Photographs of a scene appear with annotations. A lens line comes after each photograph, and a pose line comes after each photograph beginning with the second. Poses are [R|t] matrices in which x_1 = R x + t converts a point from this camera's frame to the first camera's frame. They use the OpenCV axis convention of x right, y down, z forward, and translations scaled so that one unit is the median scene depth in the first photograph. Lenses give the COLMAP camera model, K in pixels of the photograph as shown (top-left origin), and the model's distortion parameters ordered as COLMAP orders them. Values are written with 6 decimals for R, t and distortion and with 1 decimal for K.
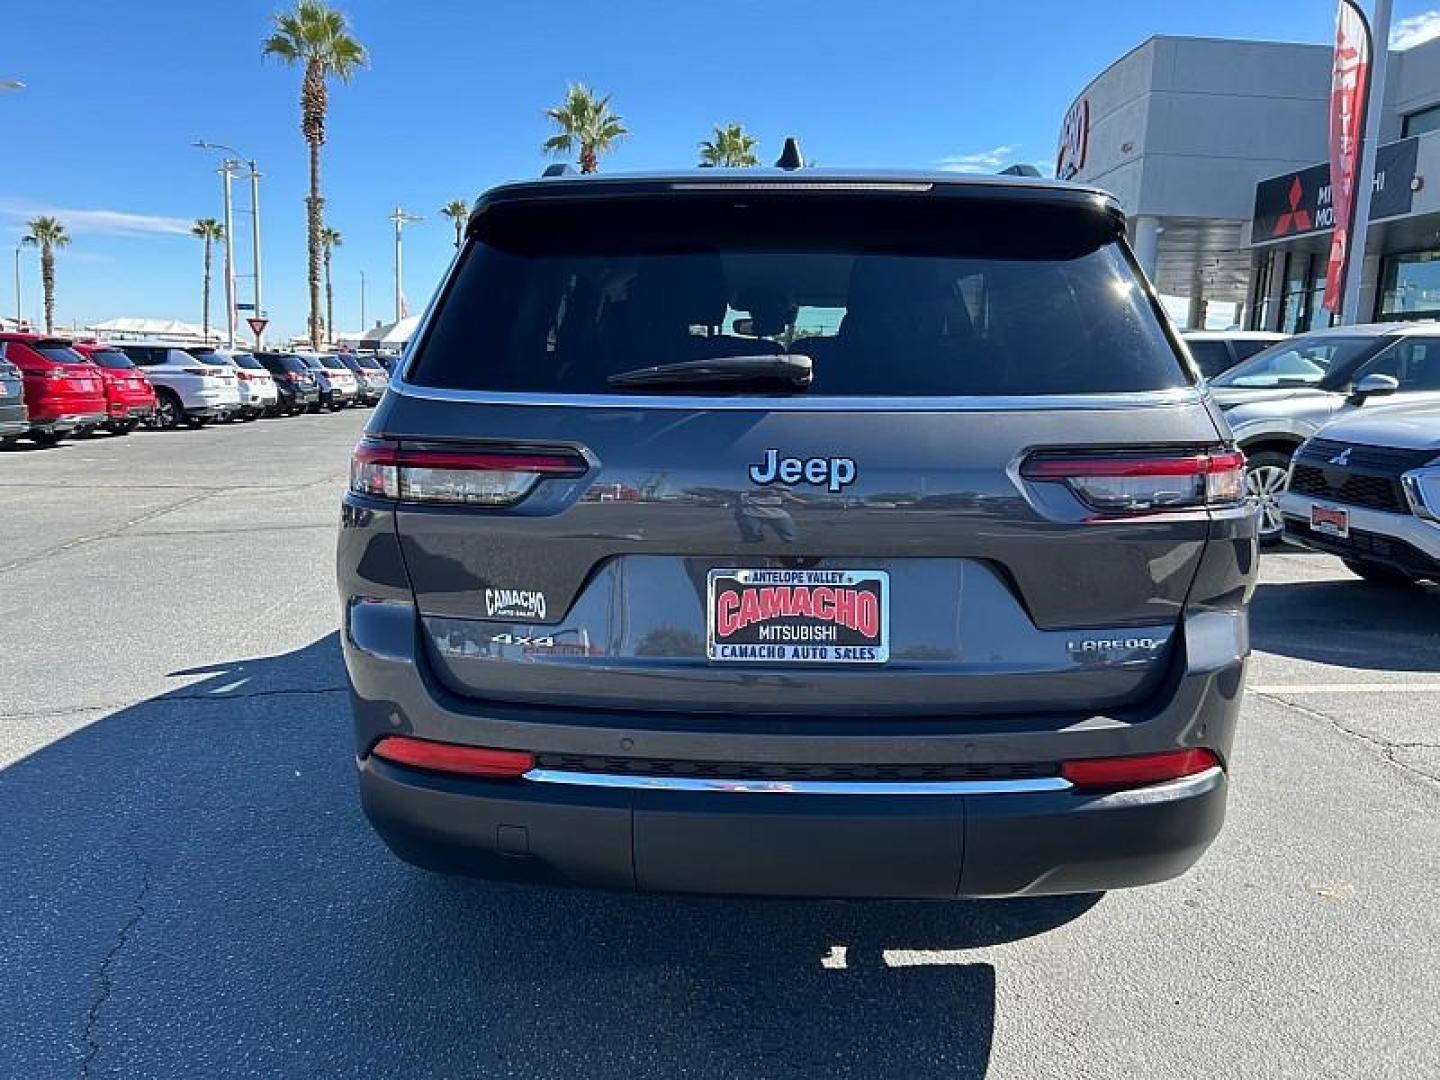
lens RADIAL K [[1114.3, 0, 711.7], [0, 1114.3, 526.3], [0, 0, 1]] dist [0.036997, -0.023608]
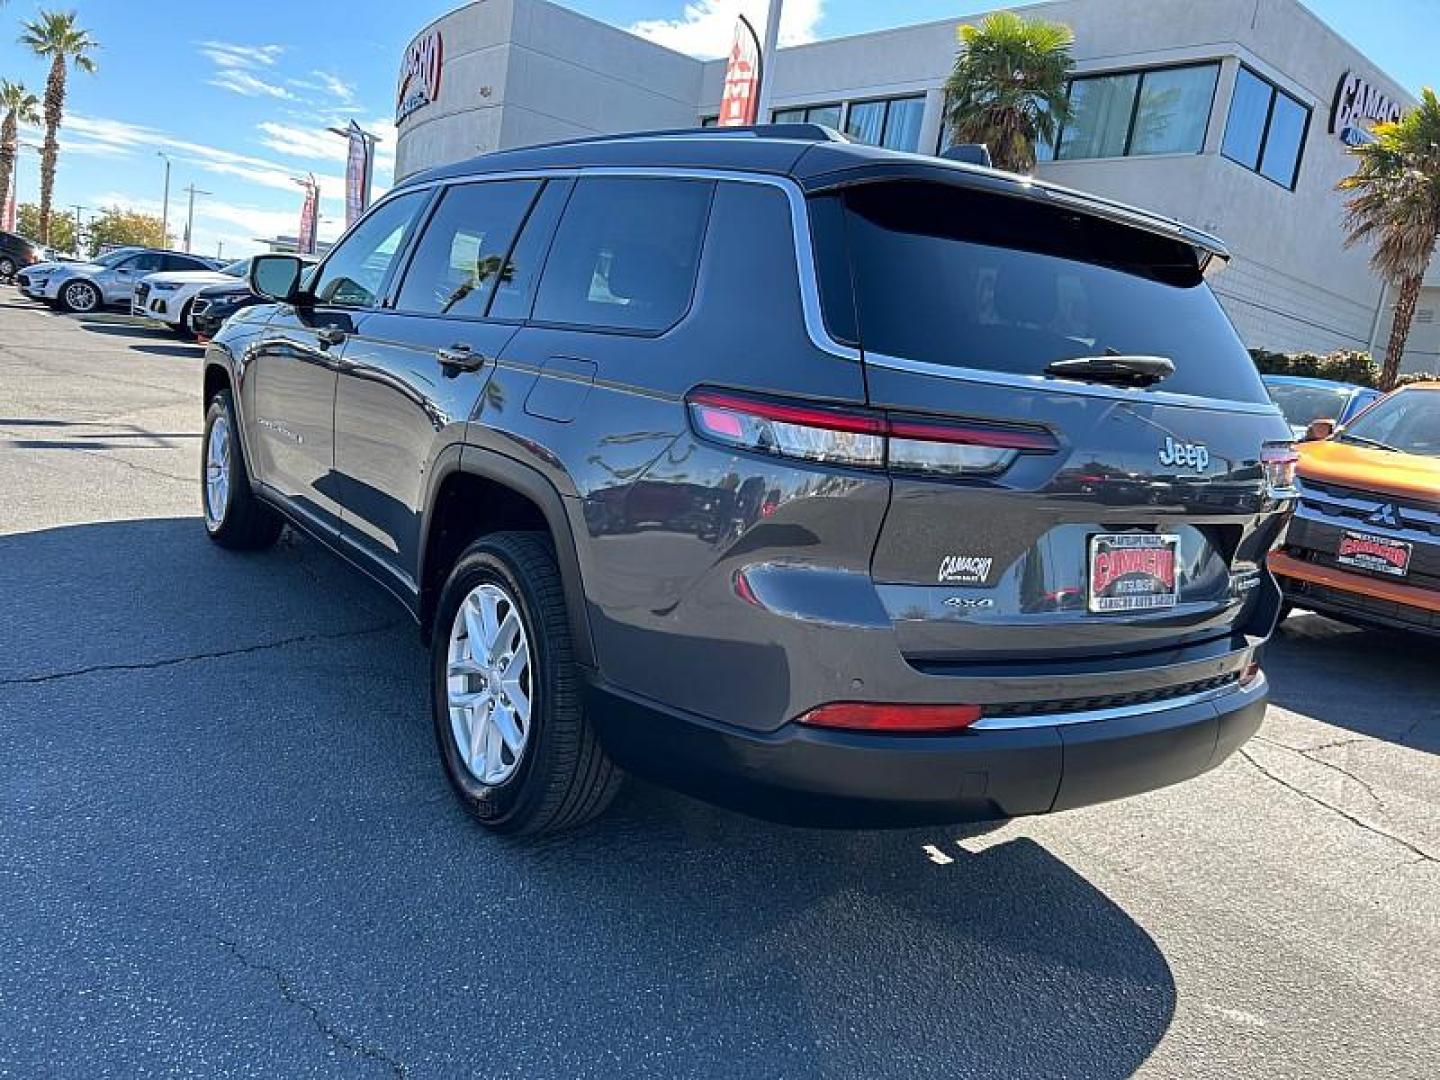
lens RADIAL K [[1114.3, 0, 707.0], [0, 1114.3, 547.5], [0, 0, 1]] dist [0.036997, -0.023608]
pose [[0.803974, -0.021409, 0.594278, -0.079176], [-0.027628, 0.996928, 0.073292, -0.001783], [-0.594022, -0.075344, 0.800913, 0.022883]]
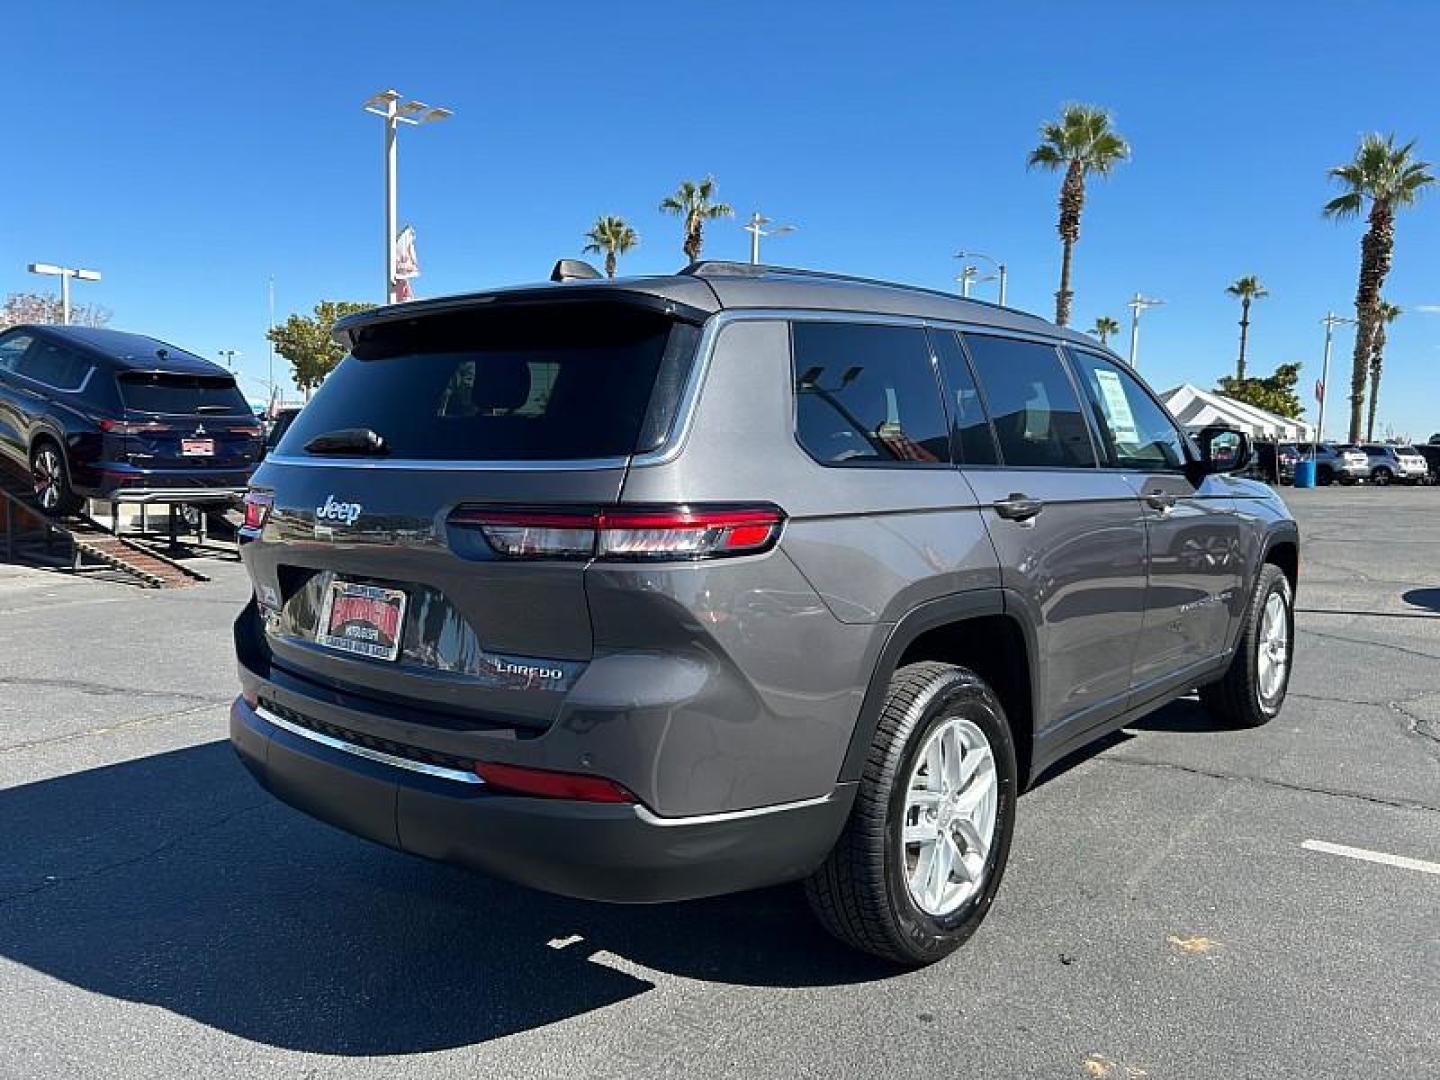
lens RADIAL K [[1114.3, 0, 713.2], [0, 1114.3, 533.9], [0, 0, 1]] dist [0.036997, -0.023608]
pose [[0.765631, 0.047140, -0.641550, 0.097017], [-0.091671, 0.995128, -0.036280, -0.000993], [0.636715, 0.086589, 0.766222, 0.017208]]
